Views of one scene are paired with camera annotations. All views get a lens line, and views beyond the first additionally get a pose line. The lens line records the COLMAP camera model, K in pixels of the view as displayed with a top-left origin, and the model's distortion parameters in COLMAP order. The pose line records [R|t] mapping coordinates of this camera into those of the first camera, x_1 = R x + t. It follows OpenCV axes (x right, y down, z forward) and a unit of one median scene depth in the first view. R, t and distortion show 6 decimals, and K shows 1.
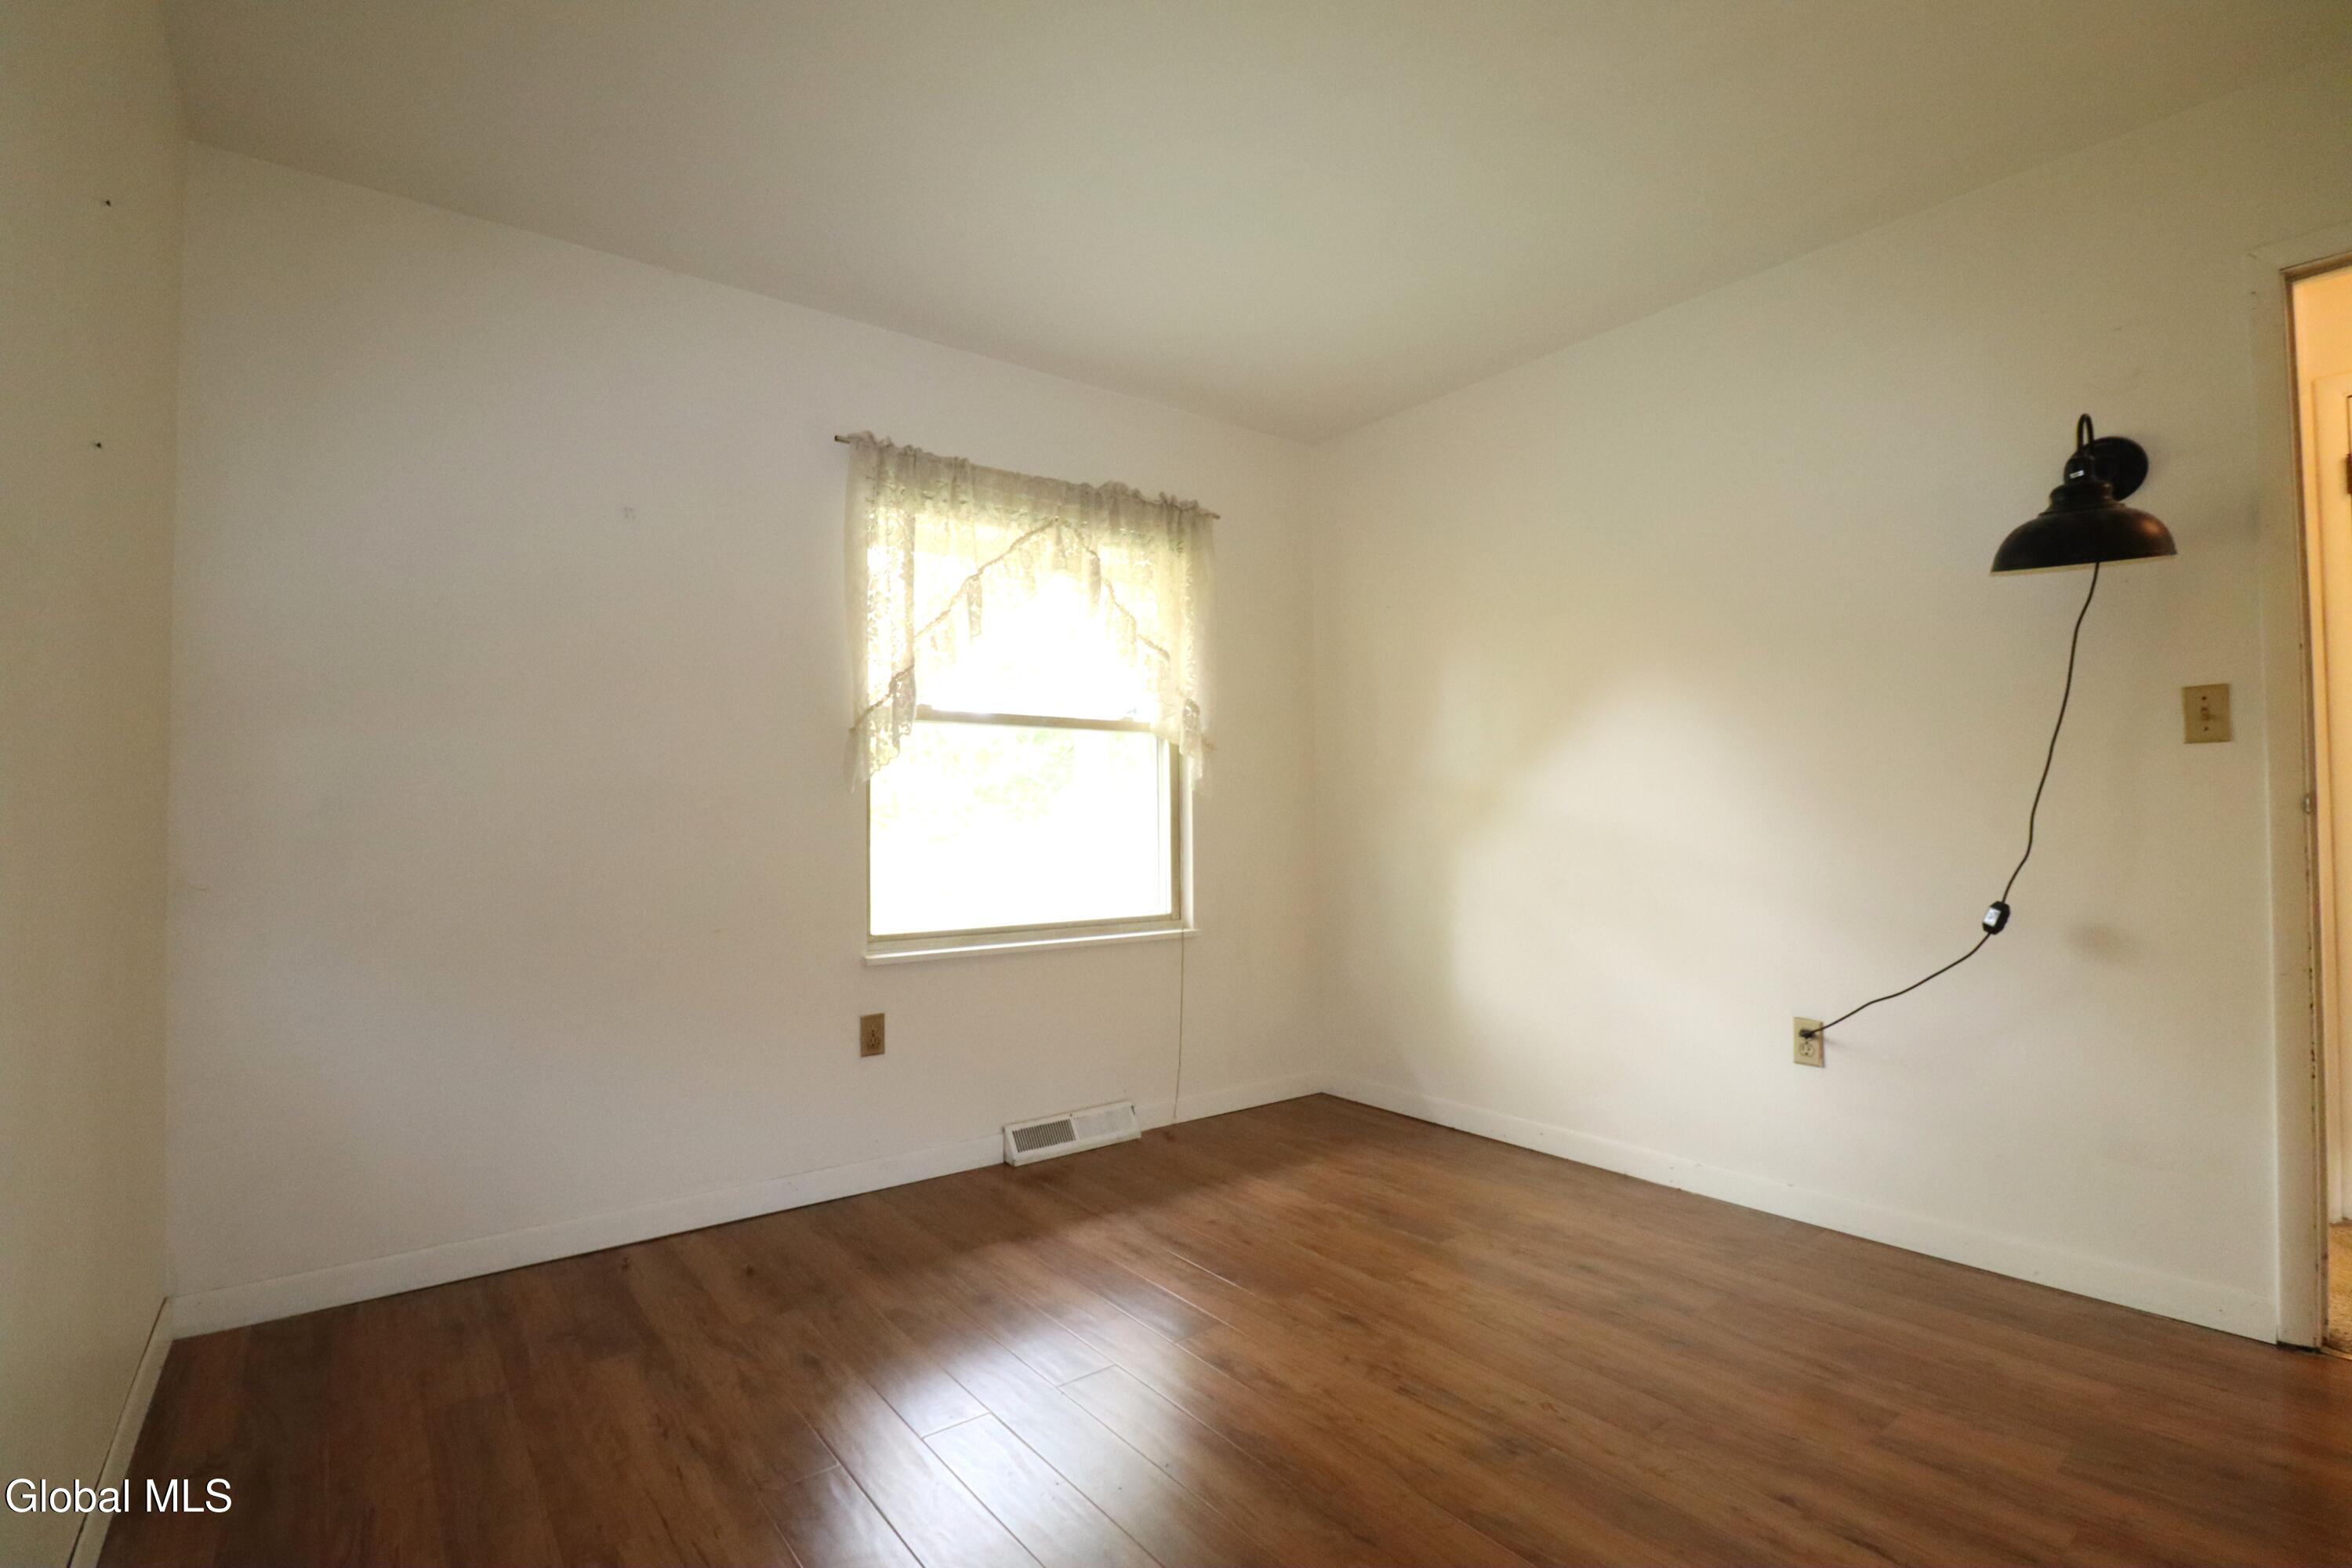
lens RADIAL K [[1096.3, 0, 1172.4], [0, 1096.3, 785.5], [0, 0, 1]] dist [-0.003357, -0.001208]
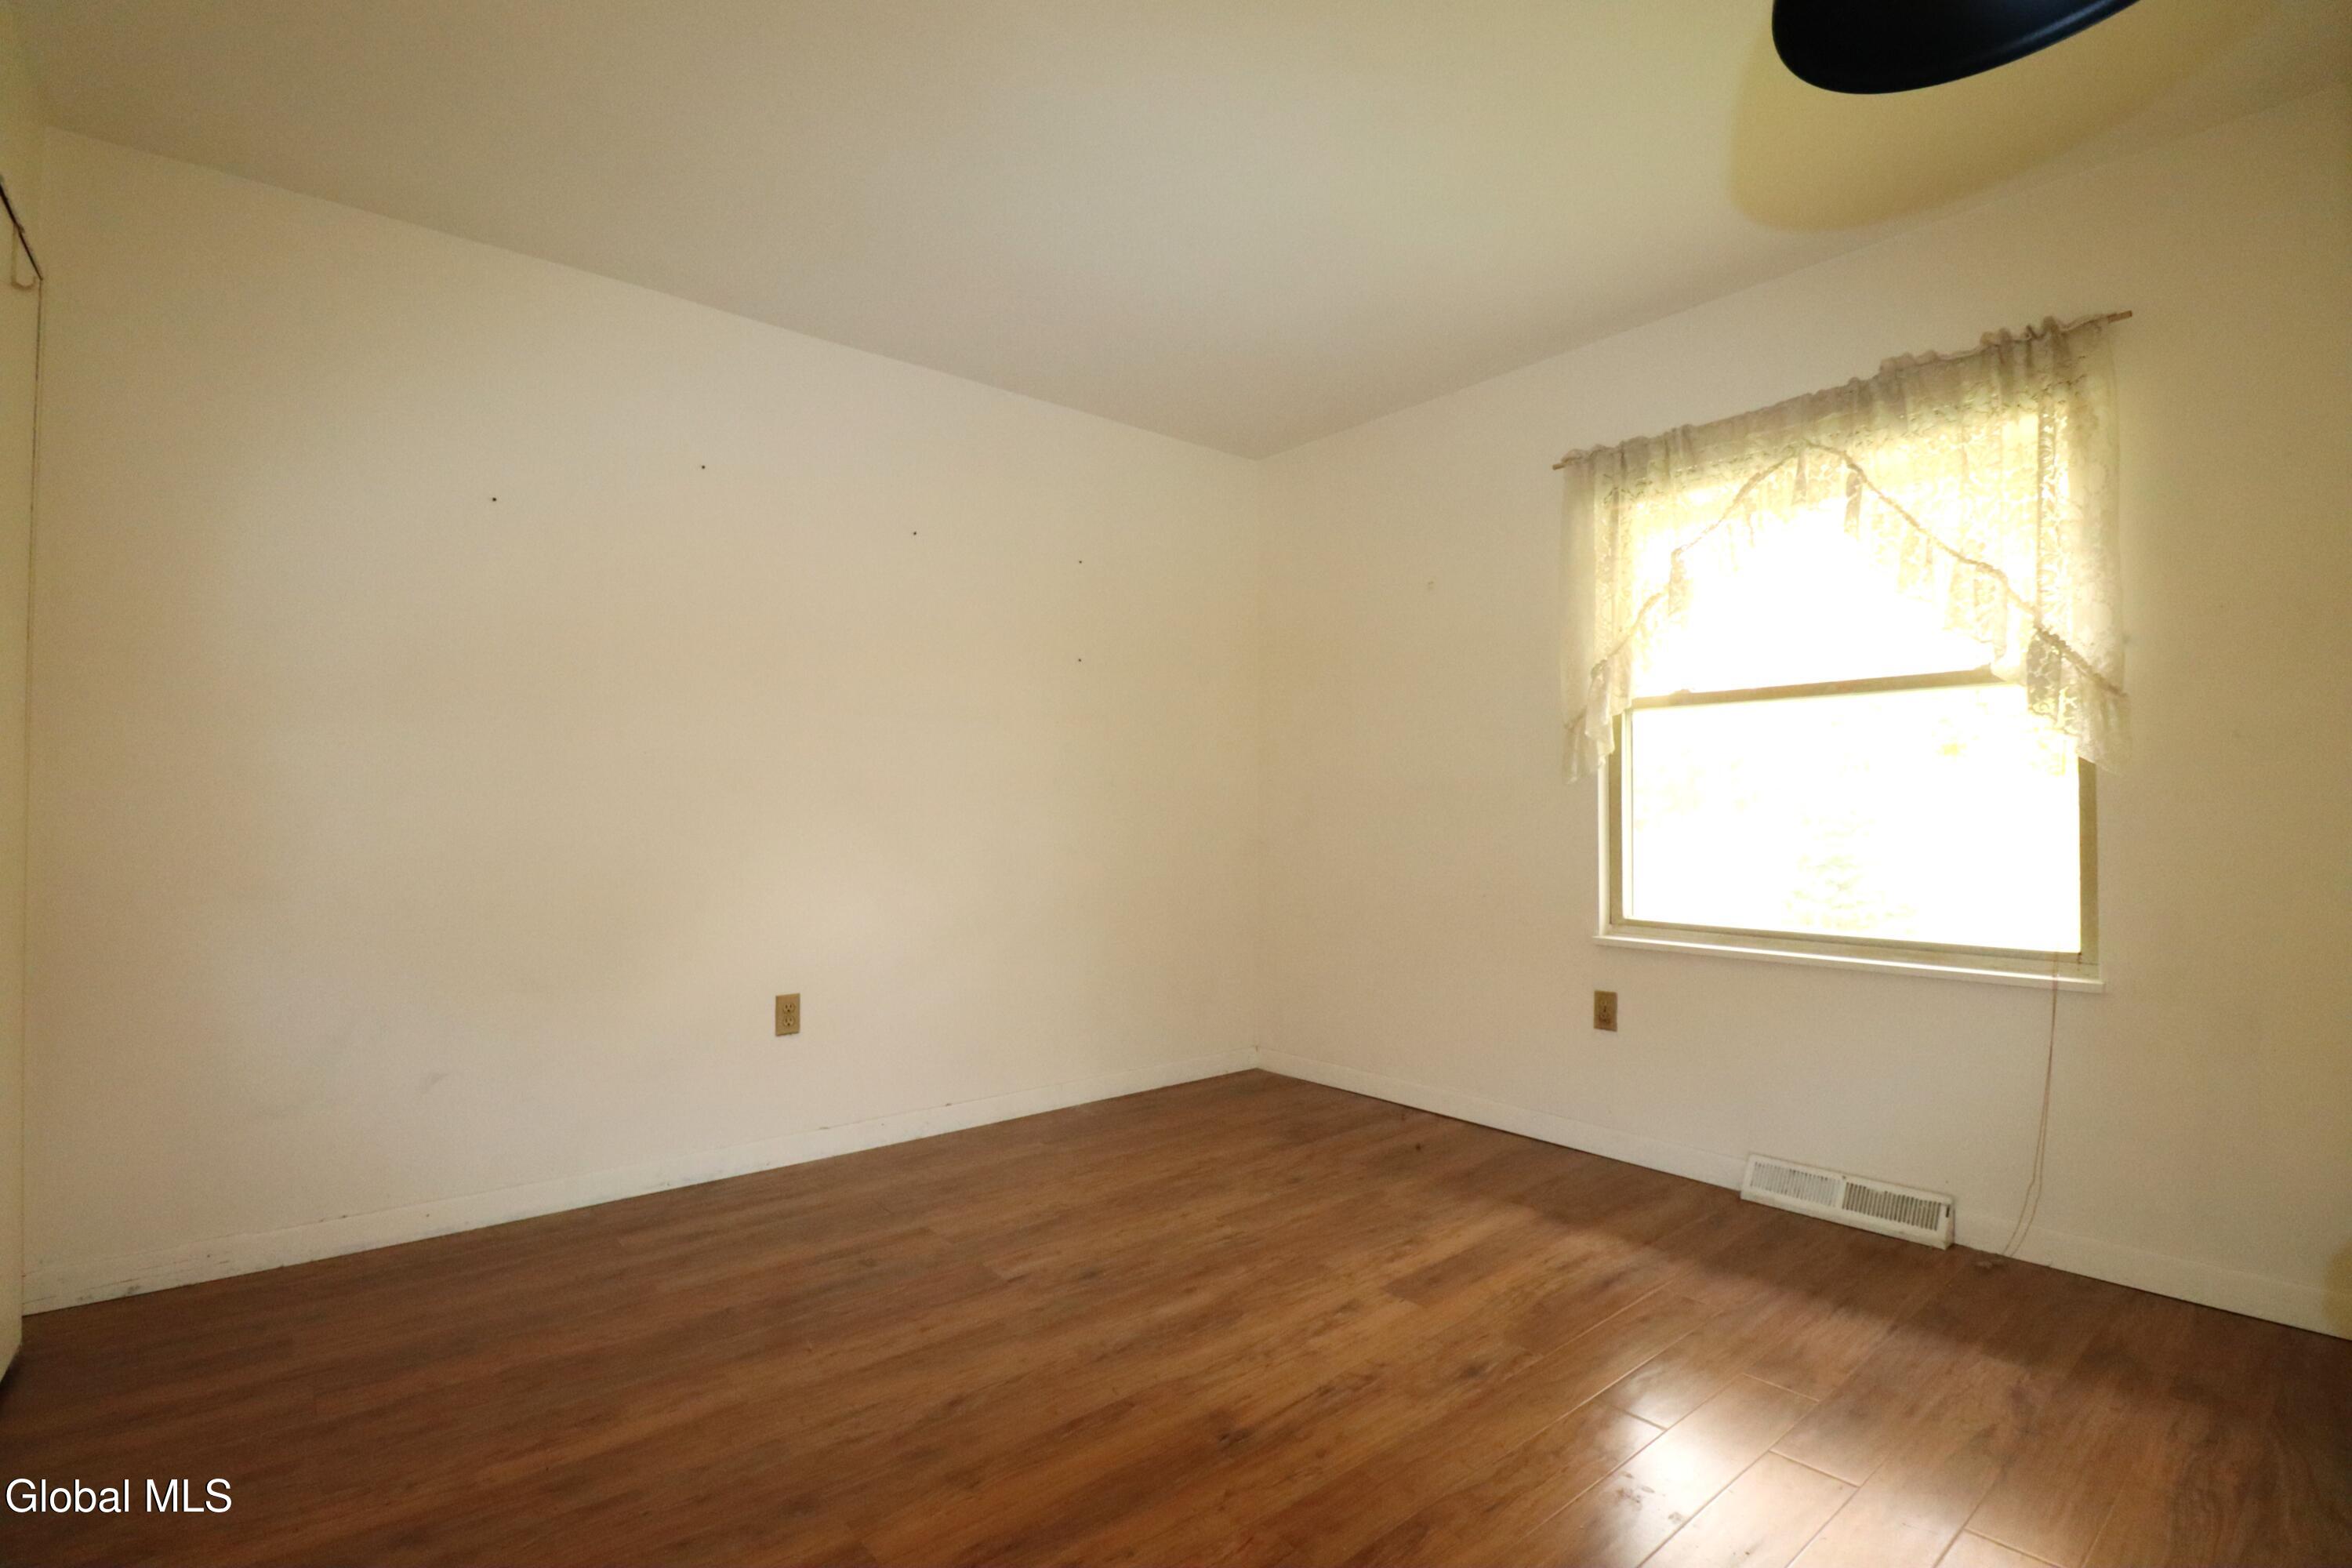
lens RADIAL K [[1096.3, 0, 1173.3], [0, 1096.3, 792.3], [0, 0, 1]] dist [-0.003357, -0.001208]
pose [[0.045619, -0.011425, -0.998894, 0.753376], [0.031417, 0.999456, -0.009997, 0.013250], [0.998465, -0.030926, 0.045953, 0.526863]]
